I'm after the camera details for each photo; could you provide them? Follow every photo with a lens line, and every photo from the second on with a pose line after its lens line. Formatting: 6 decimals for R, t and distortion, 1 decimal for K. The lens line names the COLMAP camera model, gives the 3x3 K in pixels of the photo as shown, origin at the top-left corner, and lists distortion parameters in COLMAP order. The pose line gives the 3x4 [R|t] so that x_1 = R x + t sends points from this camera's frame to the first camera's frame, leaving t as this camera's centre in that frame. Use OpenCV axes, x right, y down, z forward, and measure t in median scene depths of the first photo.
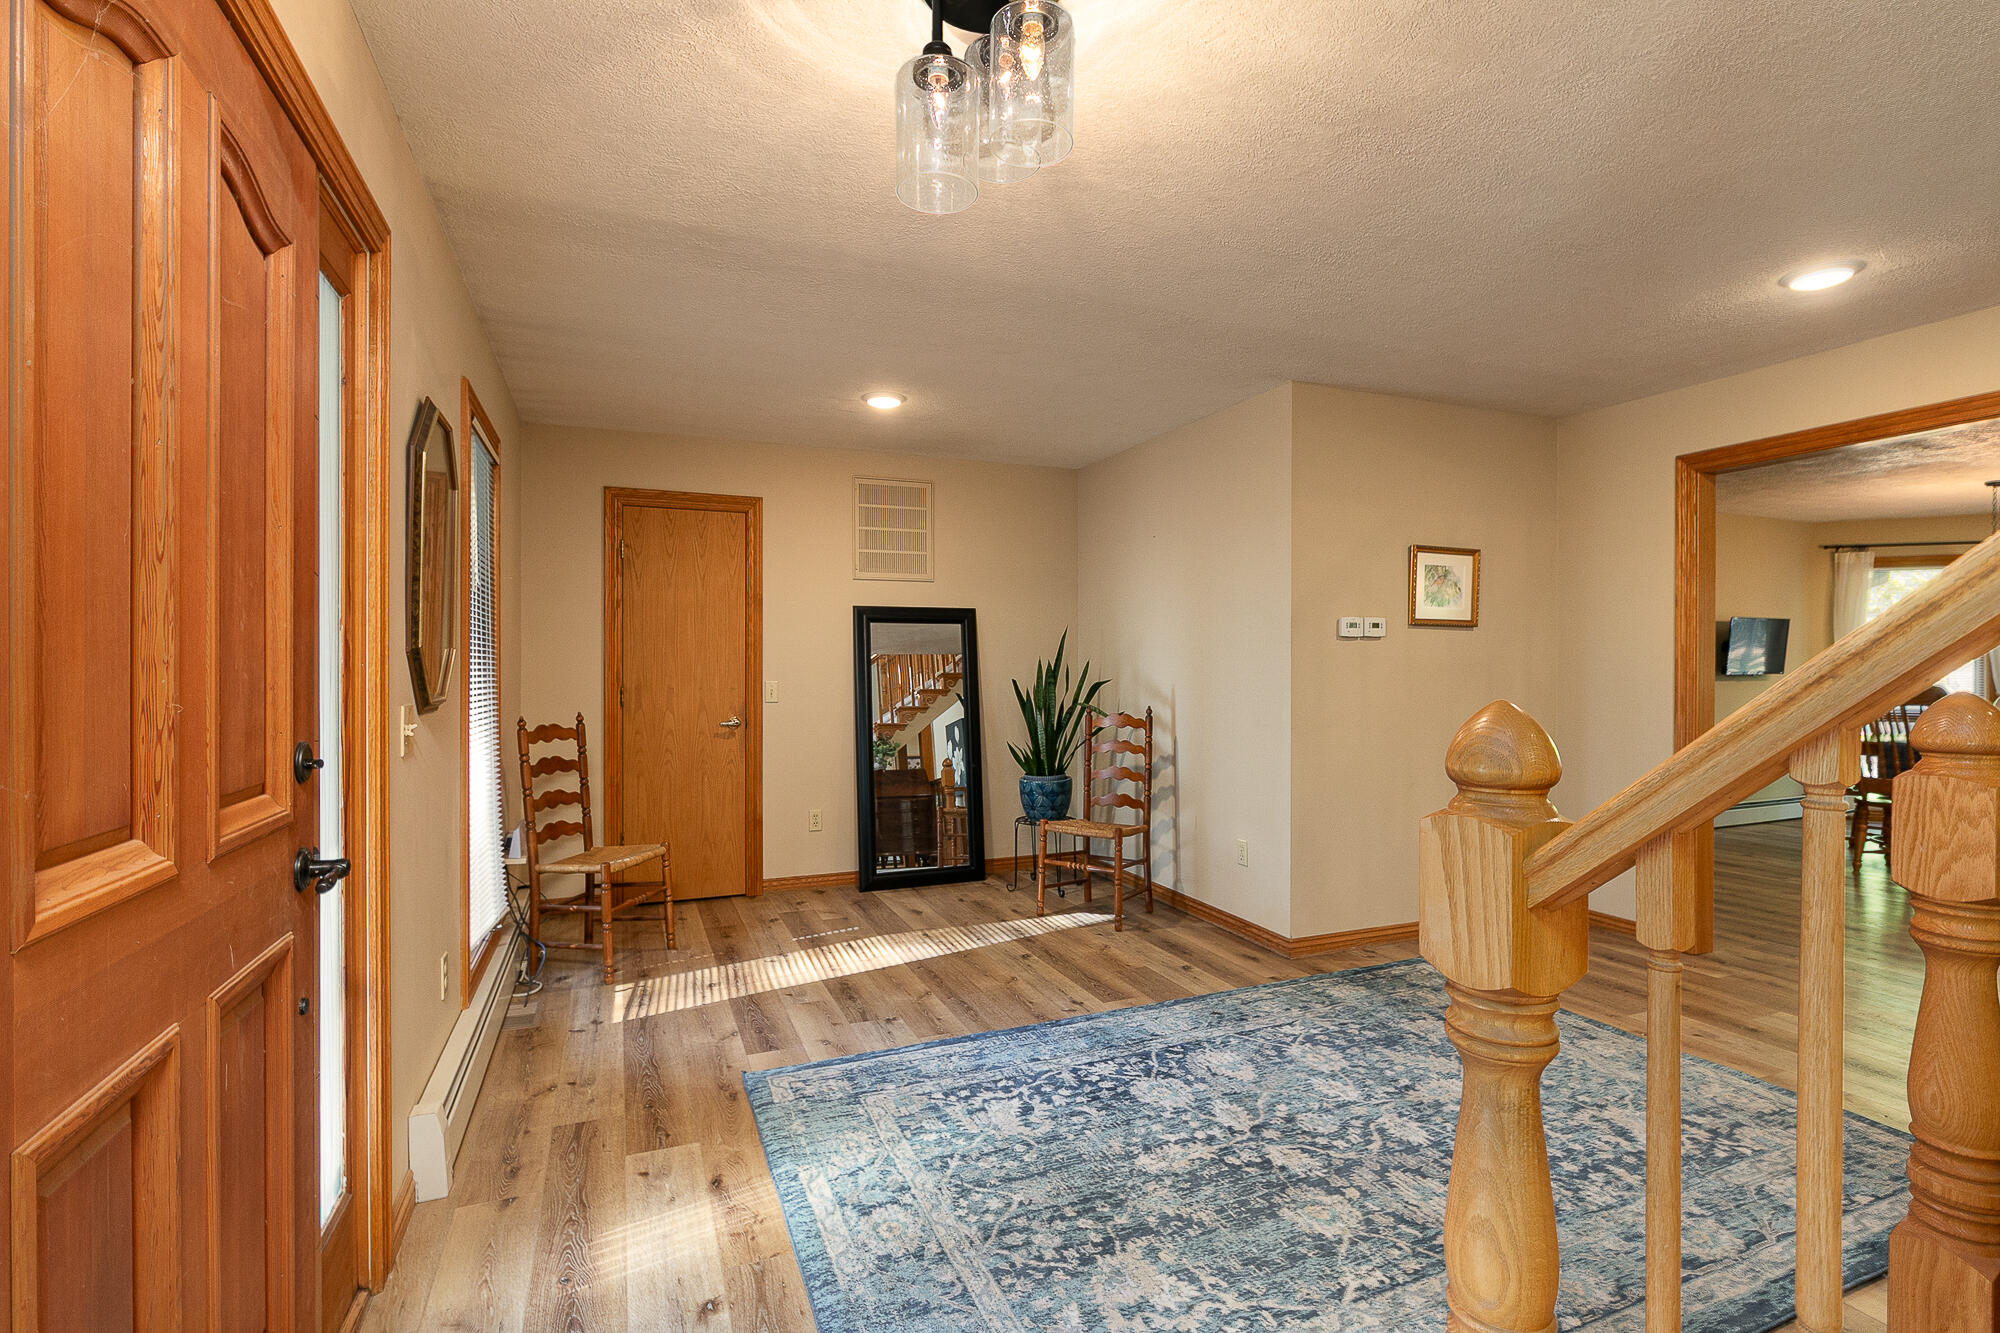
lens RADIAL K [[944.0, 0, 1004.8], [0, 944.0, 664.7], [0, 0, 1]] dist [-0.010108, 0.000540]
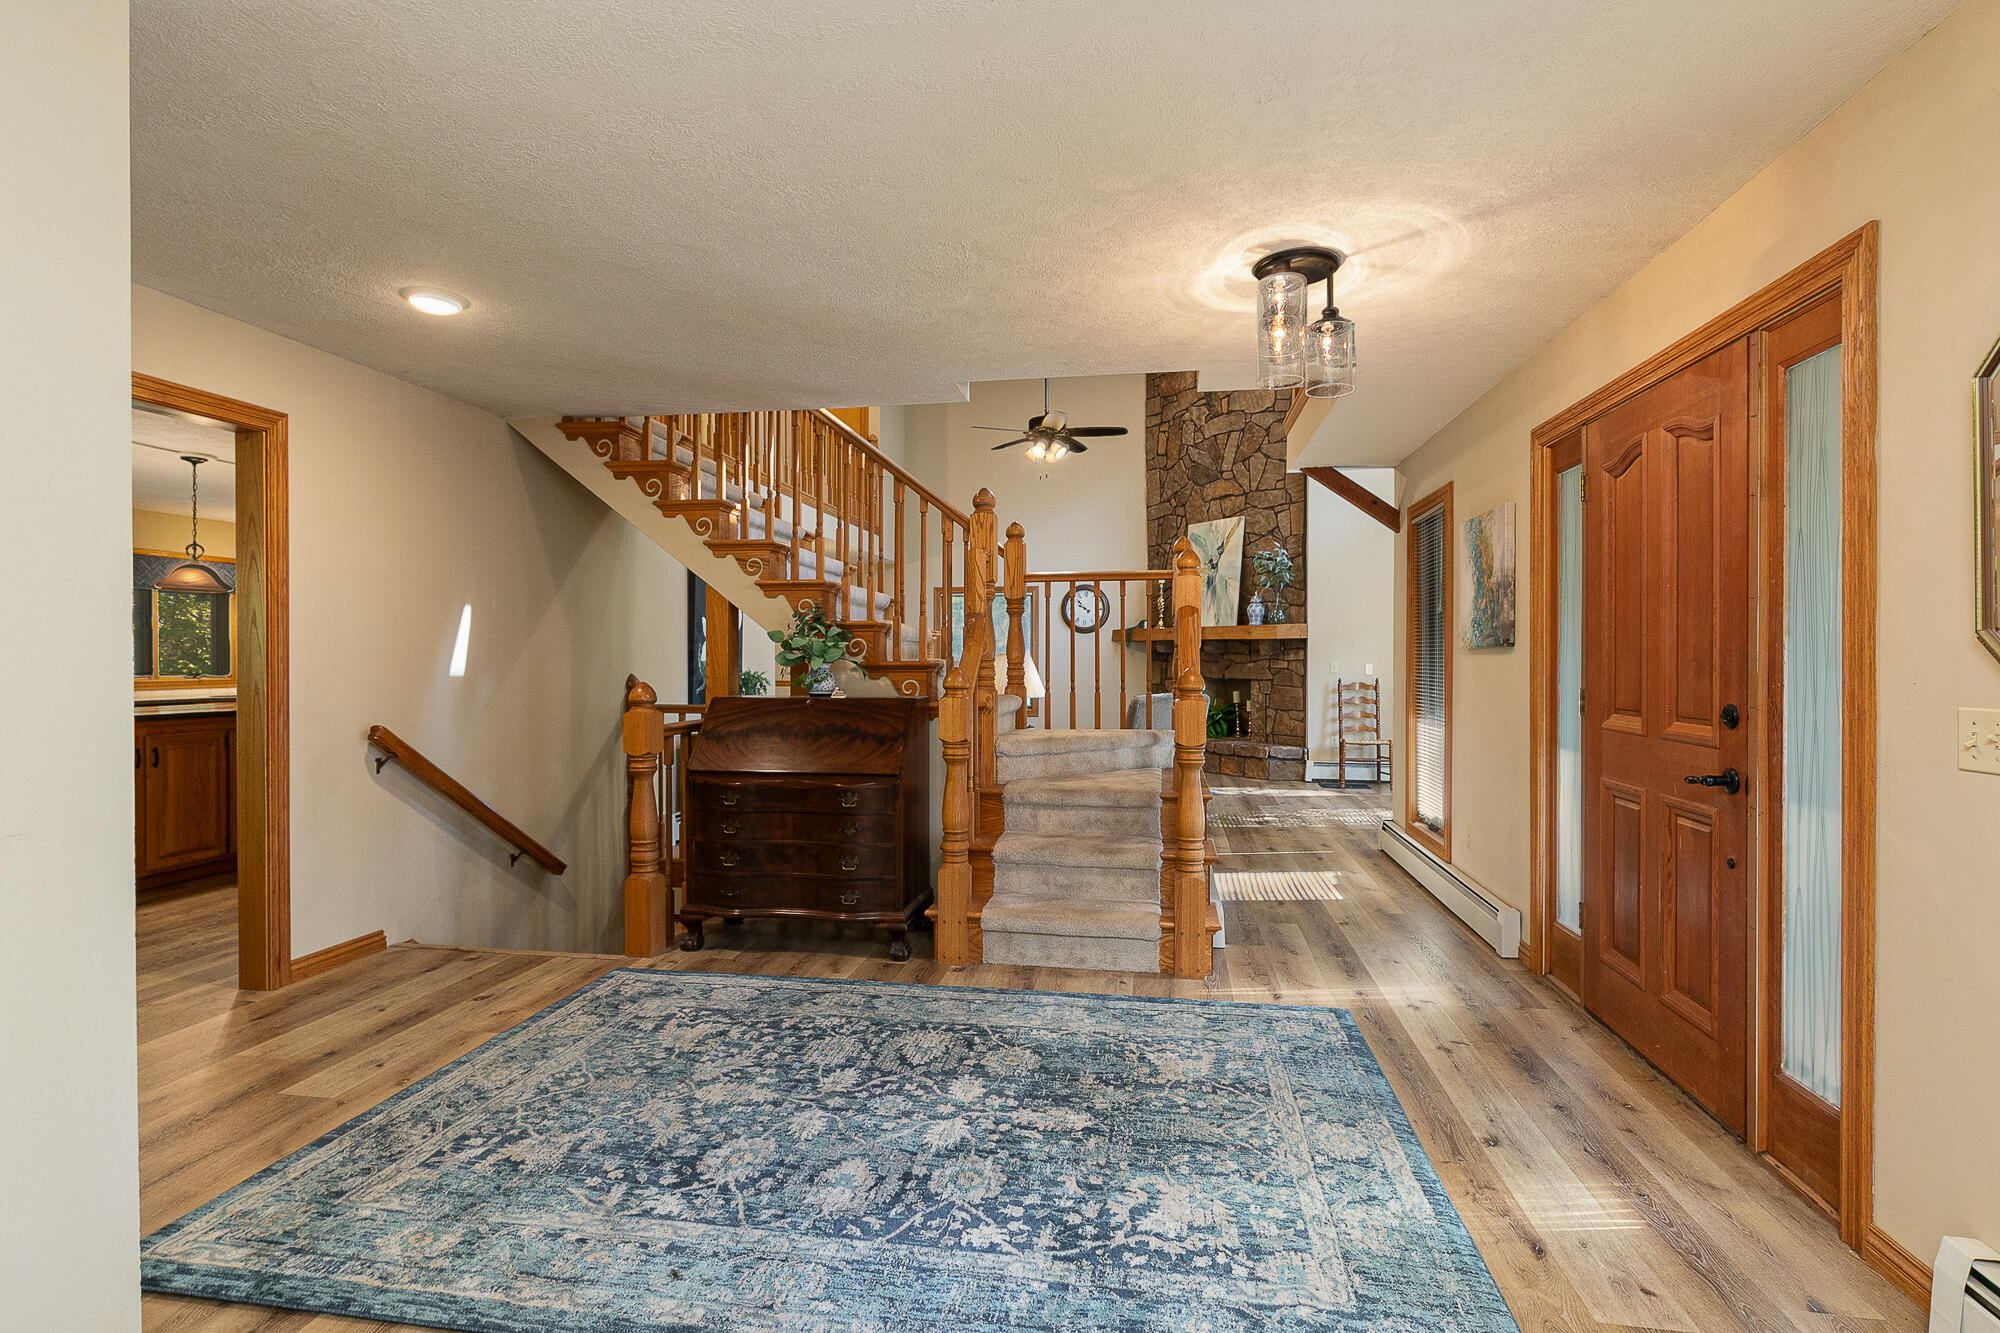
lens RADIAL K [[944.0, 0, 1009.9], [0, 944.0, 655.3], [0, 0, 1]] dist [-0.010108, 0.000540]
pose [[-0.852451, 0.002434, 0.522801, -0.307475], [0.000534, 0.999993, -0.003786, 0.004176], [-0.522806, -0.002949, -0.852447, 1.778016]]
